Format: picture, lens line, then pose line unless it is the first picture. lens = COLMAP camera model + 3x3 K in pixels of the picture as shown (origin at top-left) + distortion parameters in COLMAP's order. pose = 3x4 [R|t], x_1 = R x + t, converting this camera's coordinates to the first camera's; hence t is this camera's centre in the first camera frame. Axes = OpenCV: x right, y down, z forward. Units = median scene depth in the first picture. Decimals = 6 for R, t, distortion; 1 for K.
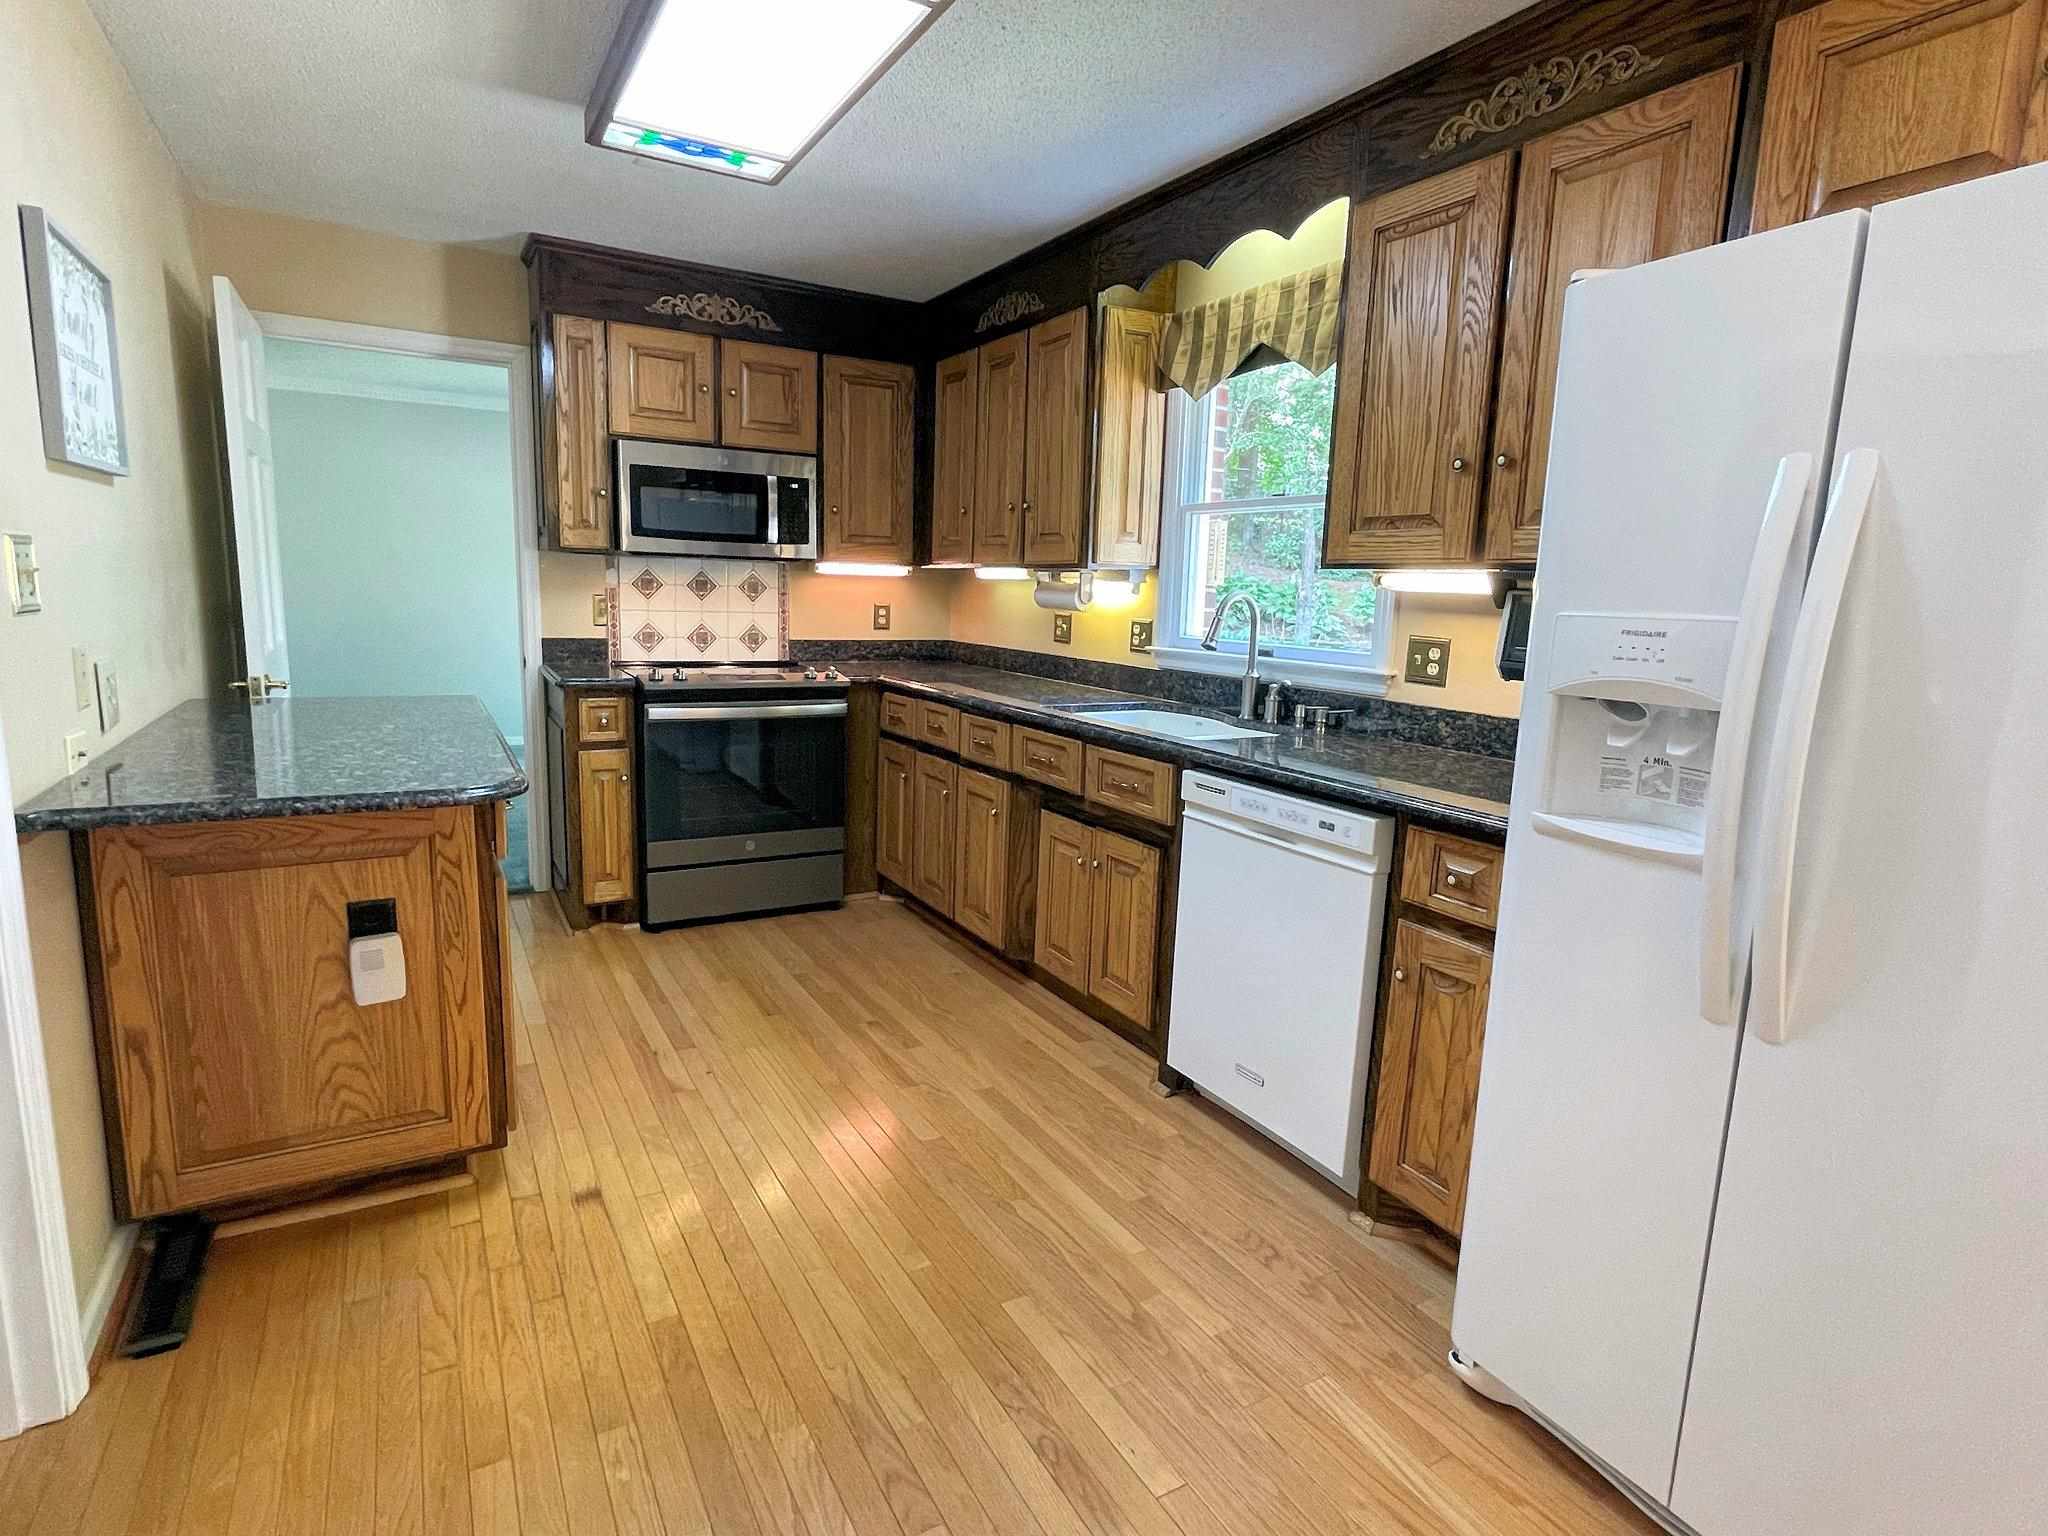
lens RADIAL K [[1054.7, 0, 1020.3], [0, 1054.7, 760.4], [0, 0, 1]] dist [-0.001590, 0.000787]
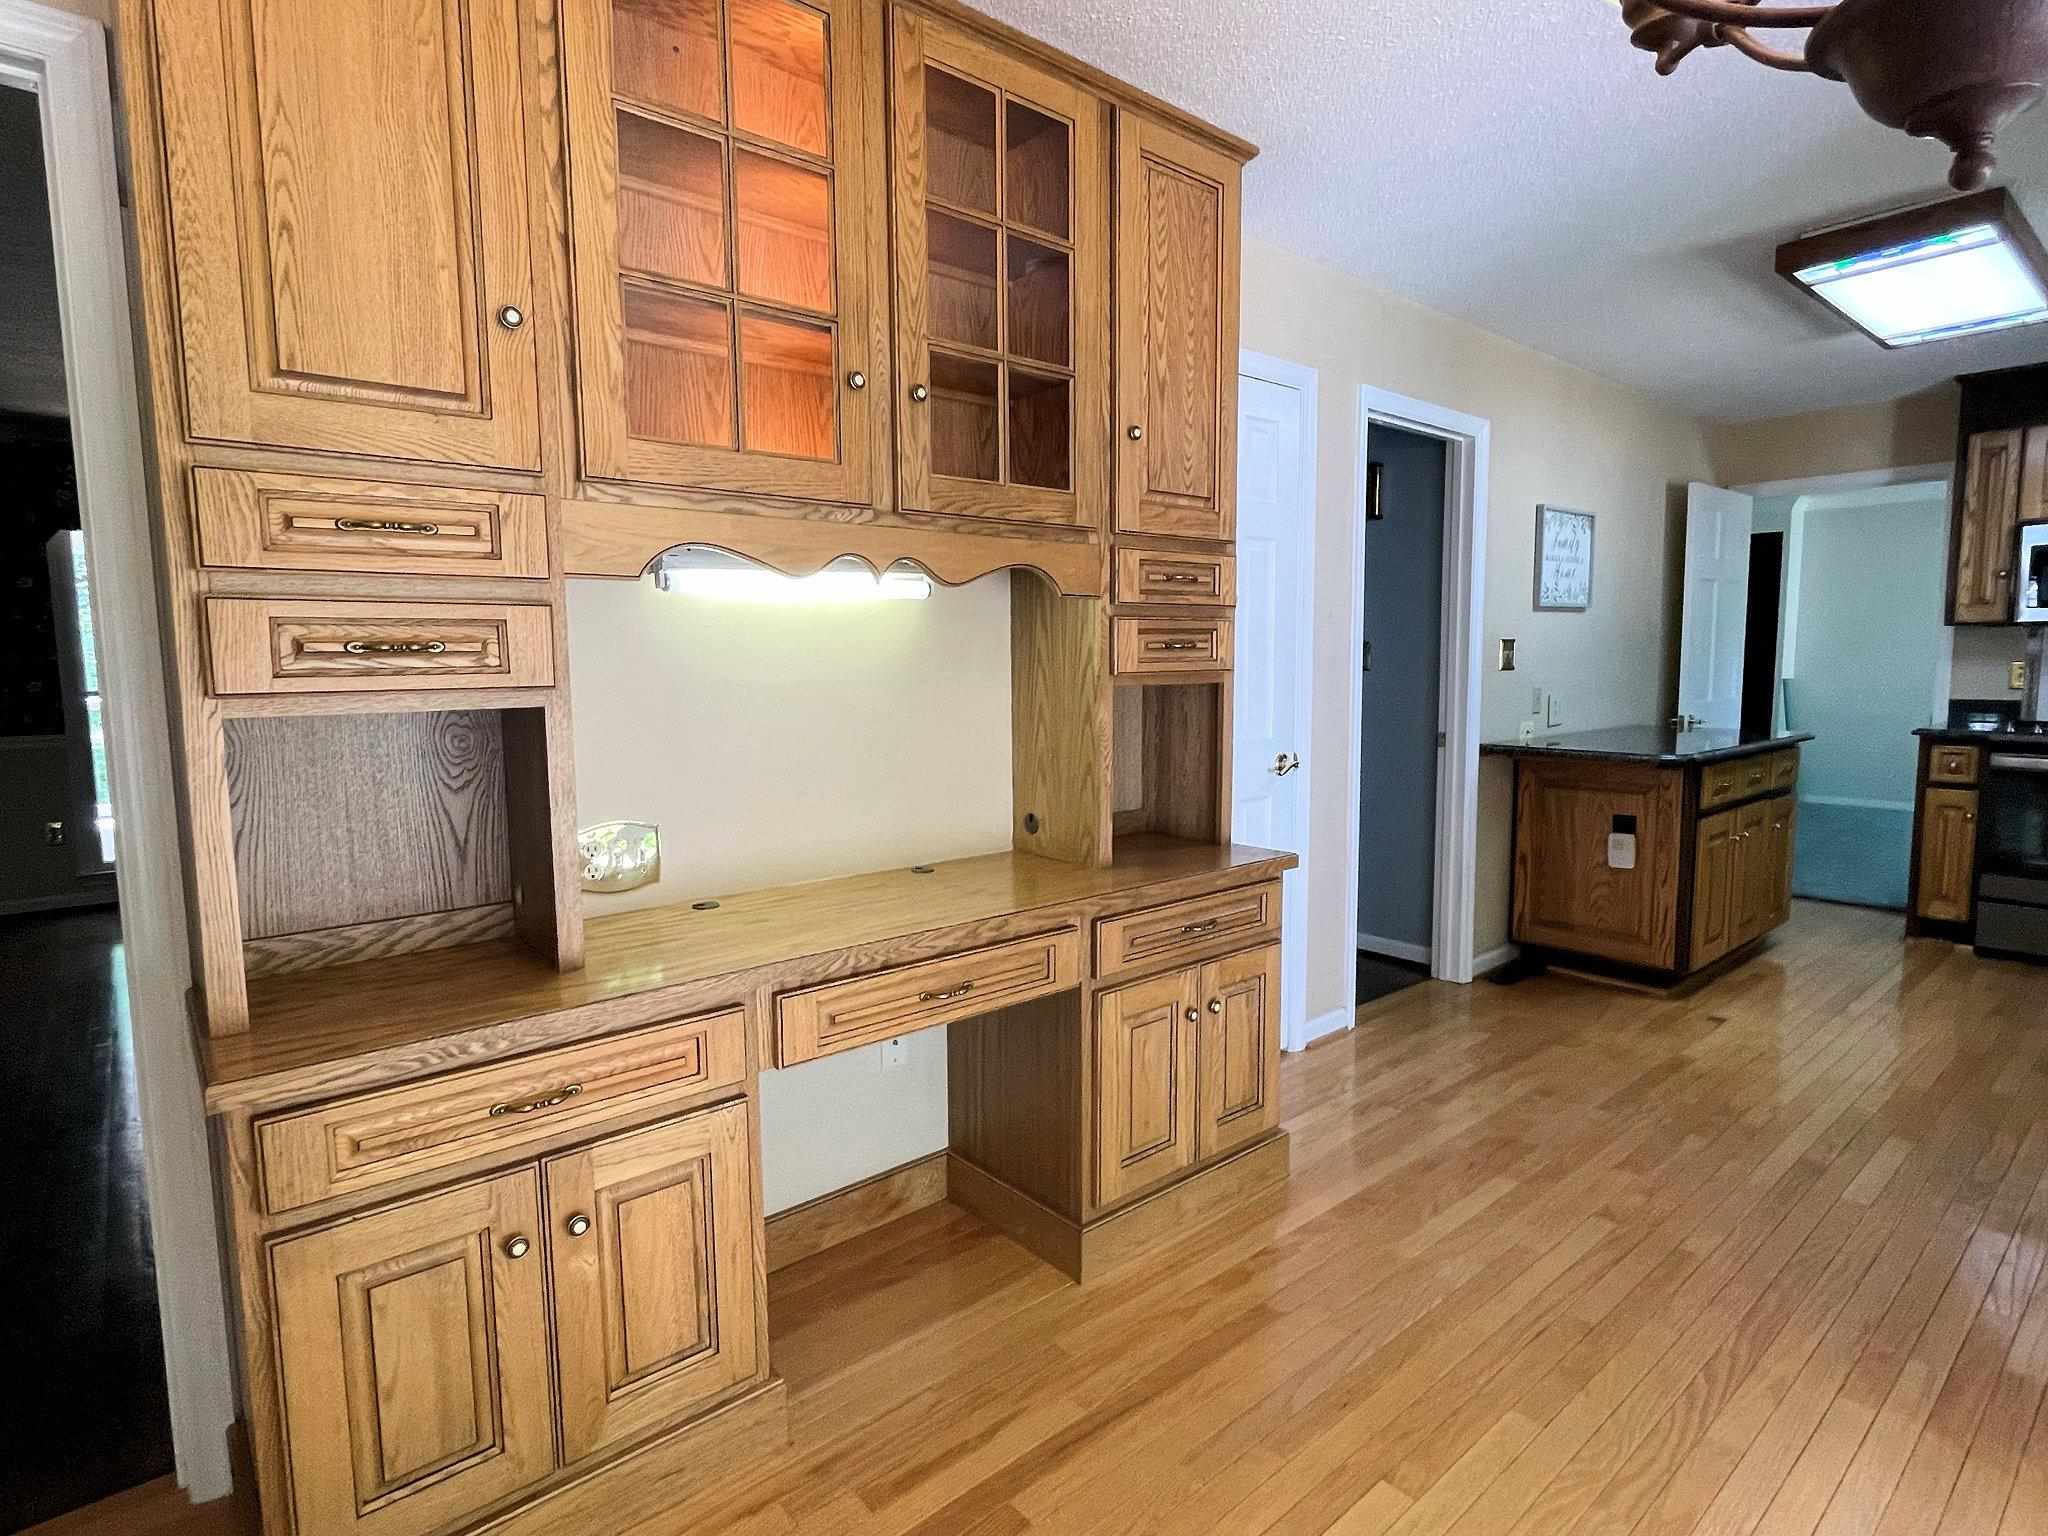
lens RADIAL K [[1054.7, 0, 1022.4], [0, 1054.7, 768.9], [0, 0, 1]] dist [-0.001590, 0.000787]
pose [[0.175286, 0.062892, -0.982507, 0.721947], [-0.142549, 0.989063, 0.037879, 0.087496], [0.974143, 0.133416, 0.182334, -0.297211]]
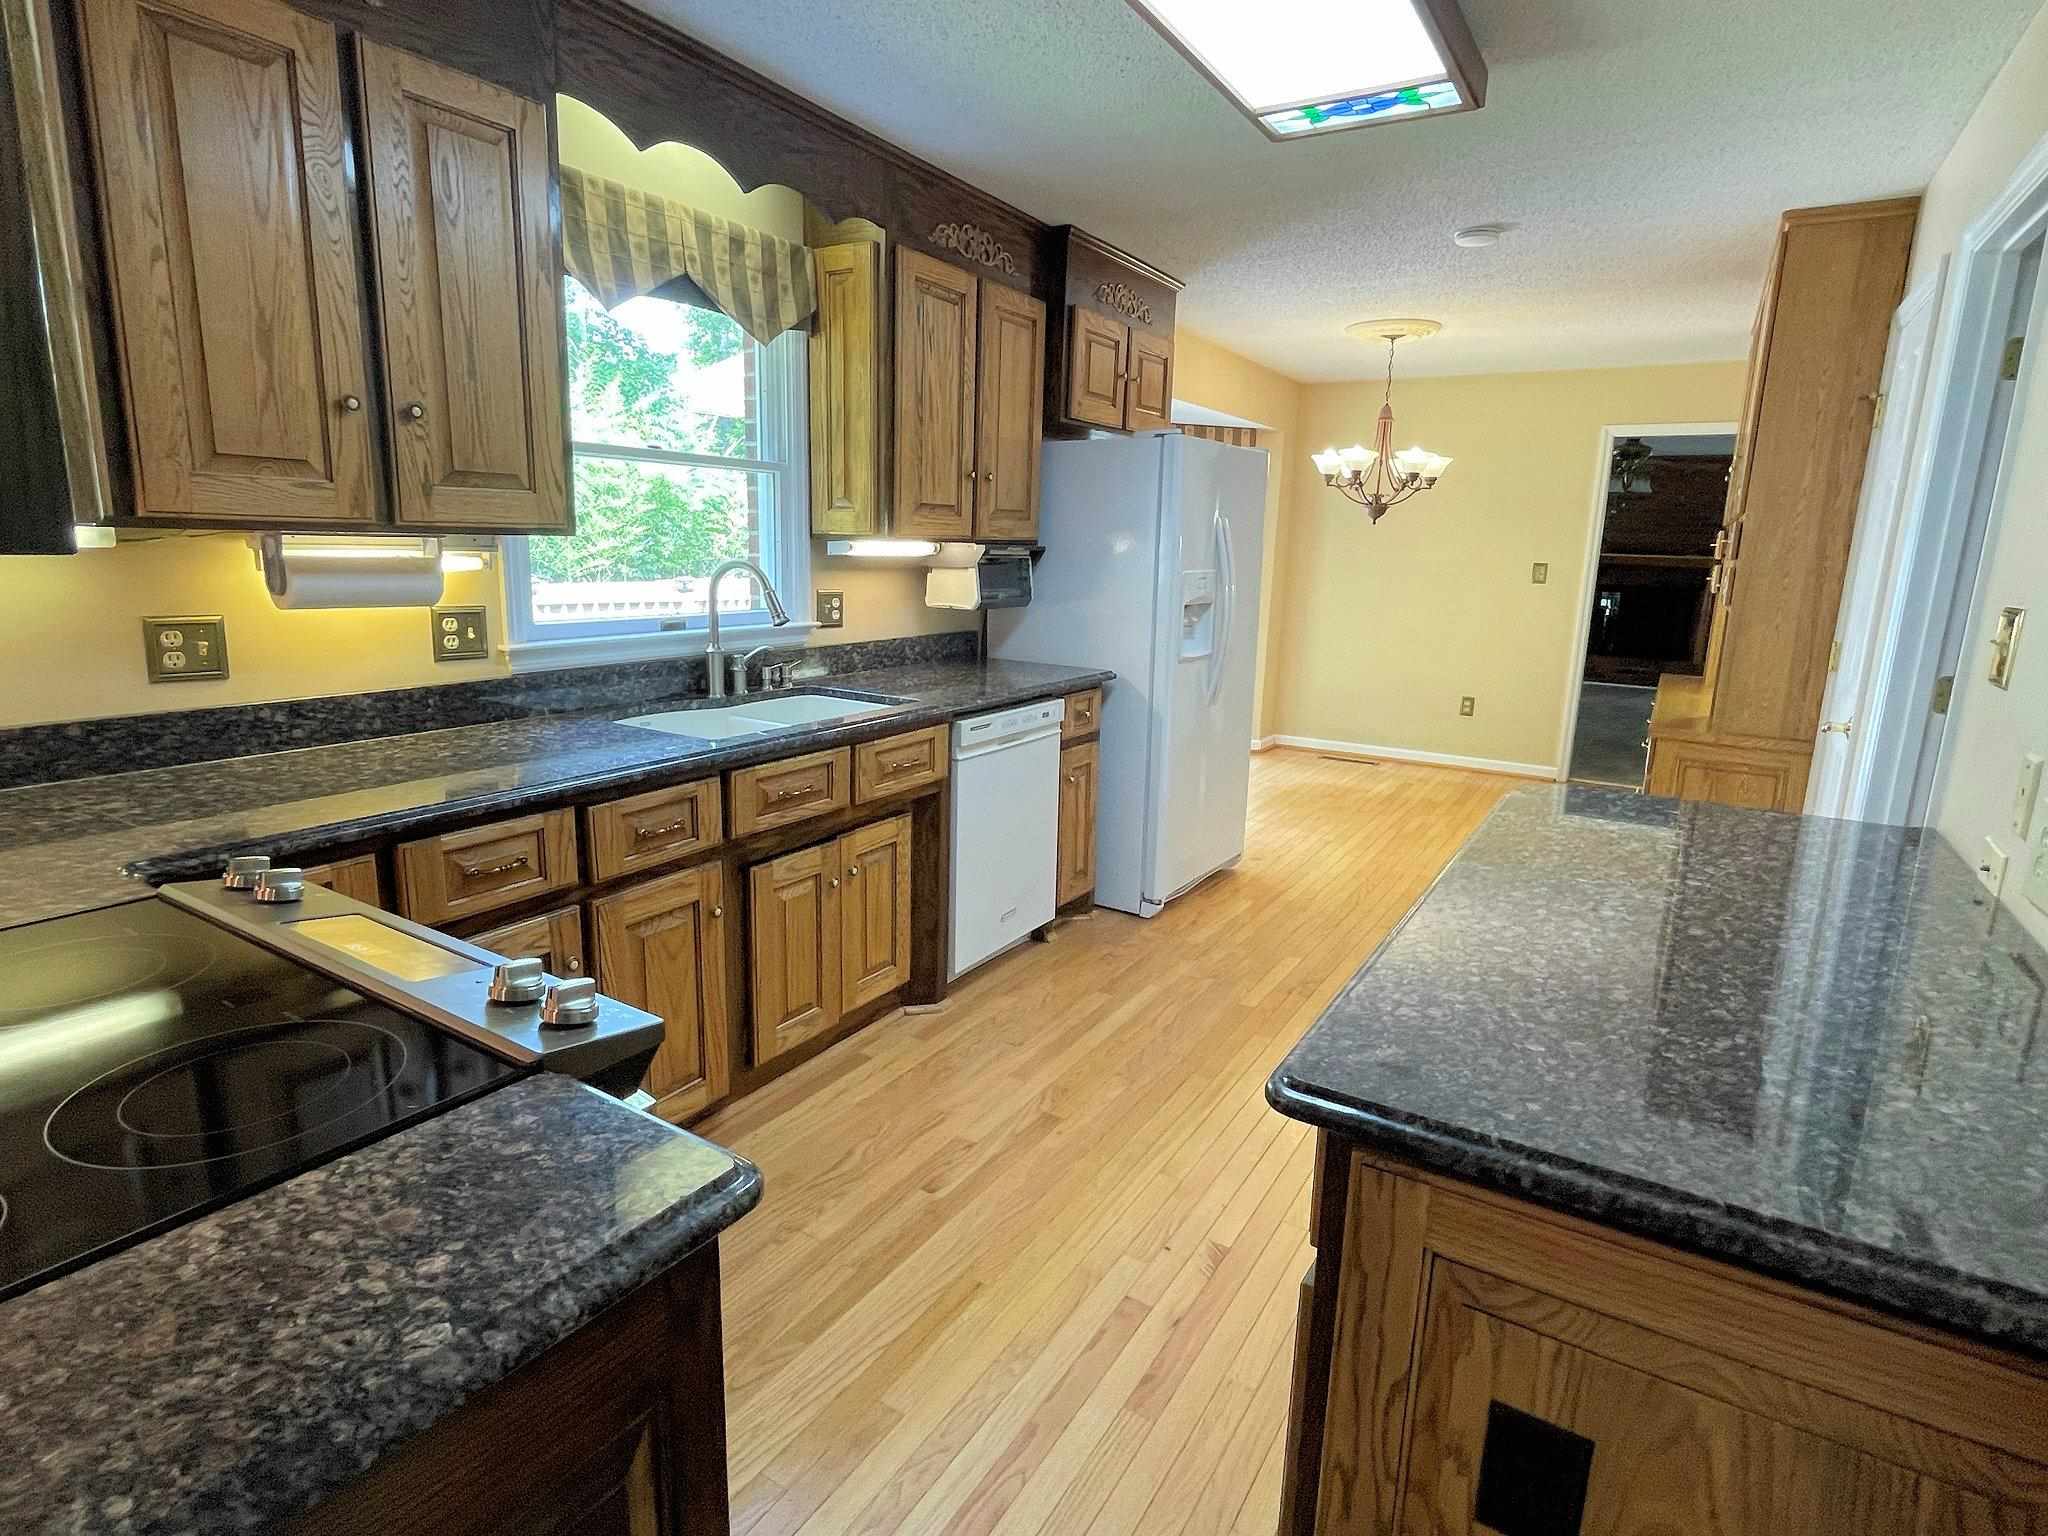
lens RADIAL K [[1054.7, 0, 1020.6], [0, 1054.7, 768.3], [0, 0, 1]] dist [-0.001590, 0.000787]
pose [[-0.467483, -0.231848, 0.853057, -0.747727], [0.101442, 0.944550, 0.312305, -0.254489], [-0.878162, 0.232533, -0.418042, 1.223284]]
